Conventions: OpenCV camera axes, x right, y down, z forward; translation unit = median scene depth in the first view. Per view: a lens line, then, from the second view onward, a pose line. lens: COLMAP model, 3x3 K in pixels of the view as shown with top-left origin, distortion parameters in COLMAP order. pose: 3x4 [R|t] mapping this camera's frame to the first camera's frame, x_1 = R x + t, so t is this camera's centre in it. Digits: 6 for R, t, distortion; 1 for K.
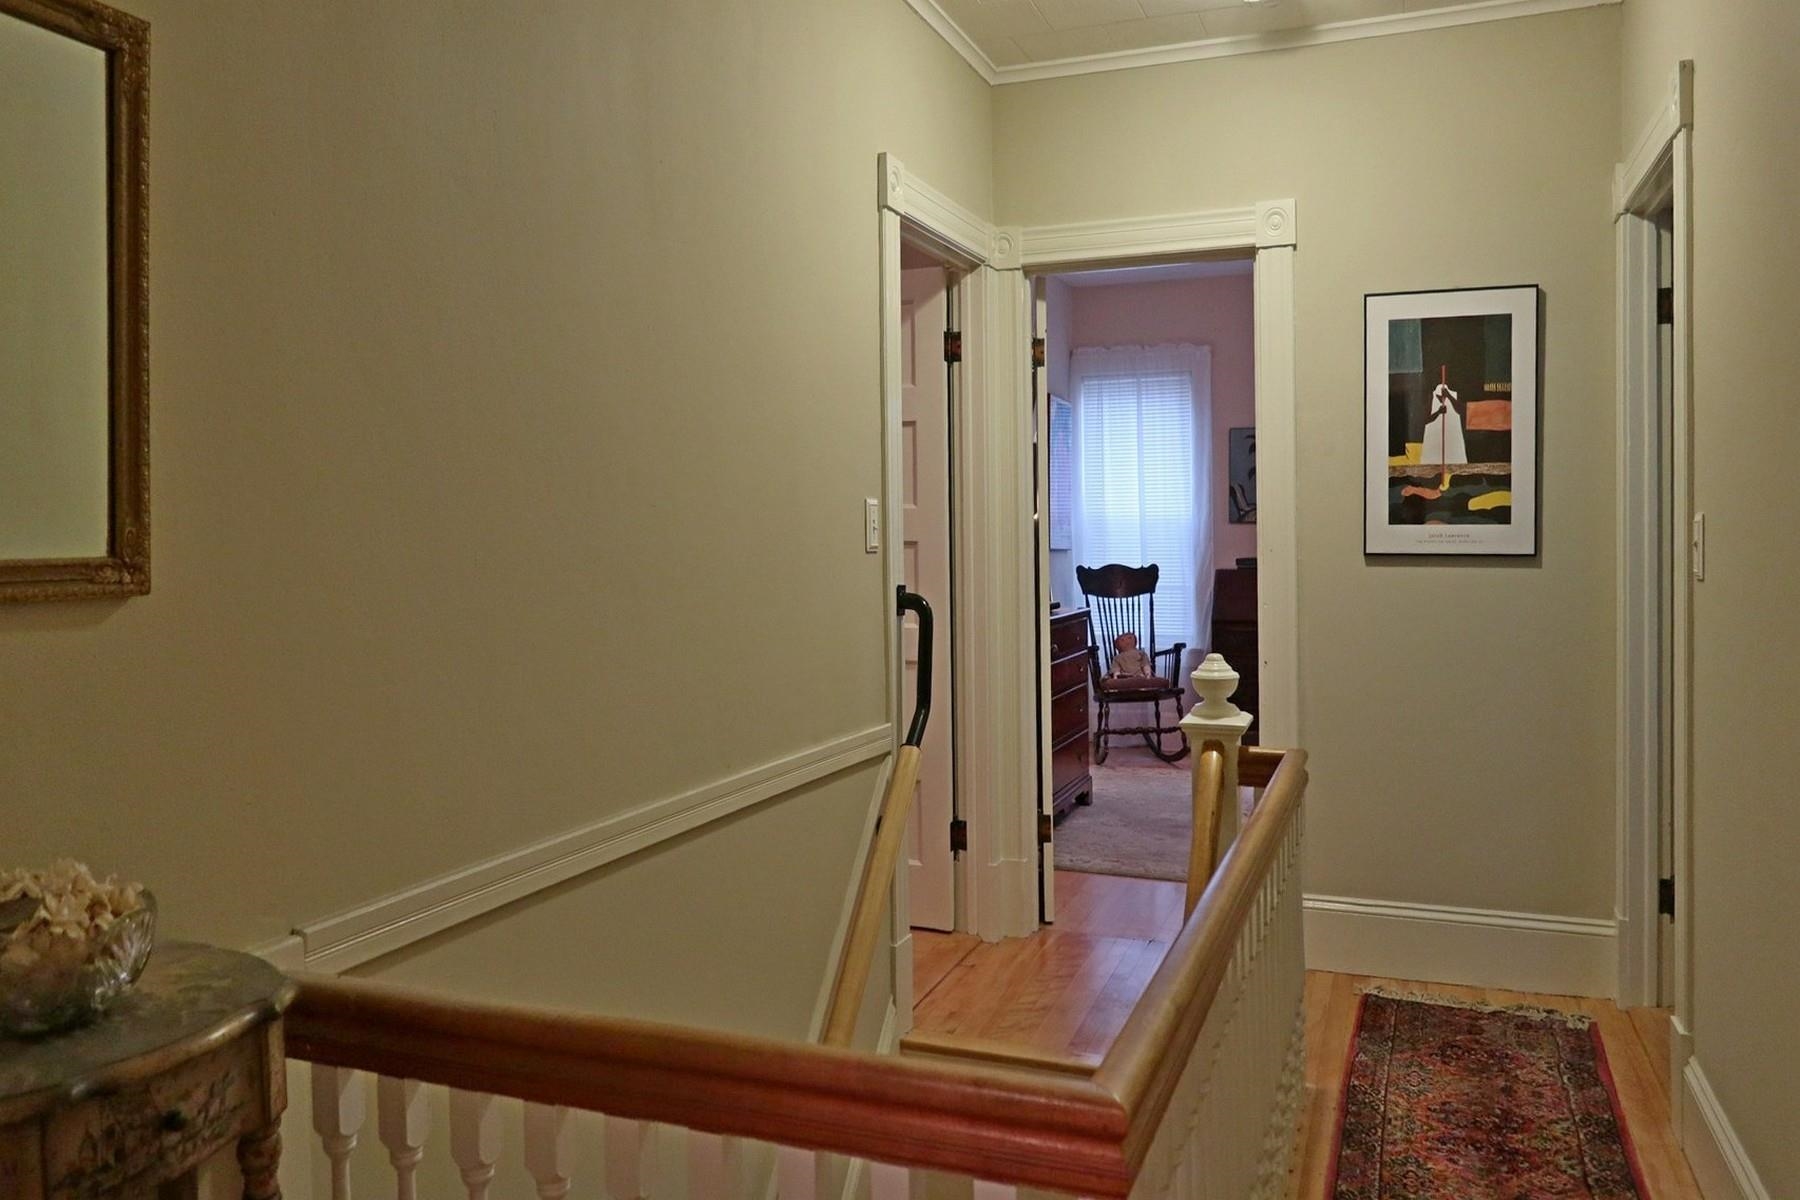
lens RADIAL K [[1320.5, 0, 905.9], [0, 1320.5, 598.9], [0, 0, 1]] dist [-0.023428, -0.000029]
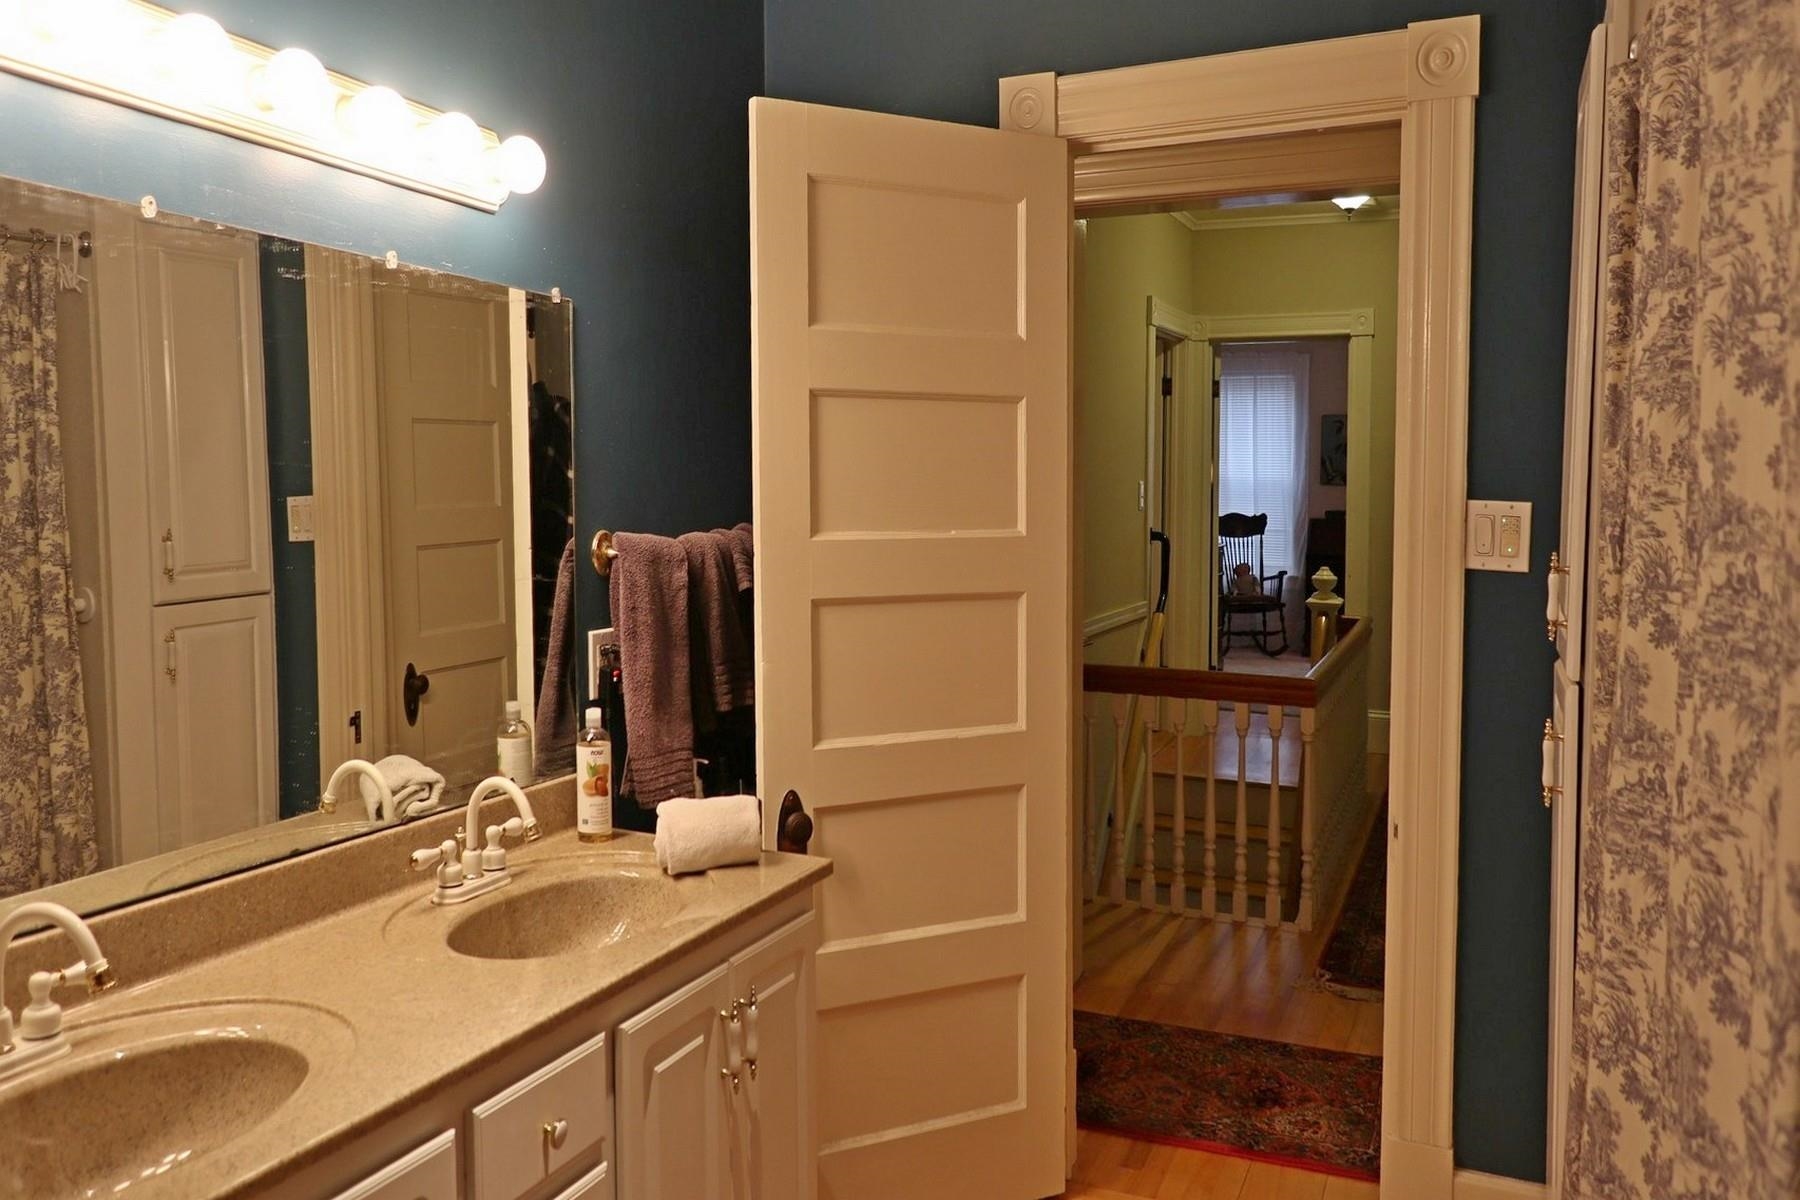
lens RADIAL K [[1320.5, 0, 900.0], [0, 1320.5, 581.4], [0, 0, 1]] dist [-0.023428, -0.000029]
pose [[0.998402, 0.018306, -0.053465, -0.121906], [-0.016488, 0.999278, 0.034244, 0.003668], [0.054053, -0.033307, 0.997982, -0.413483]]
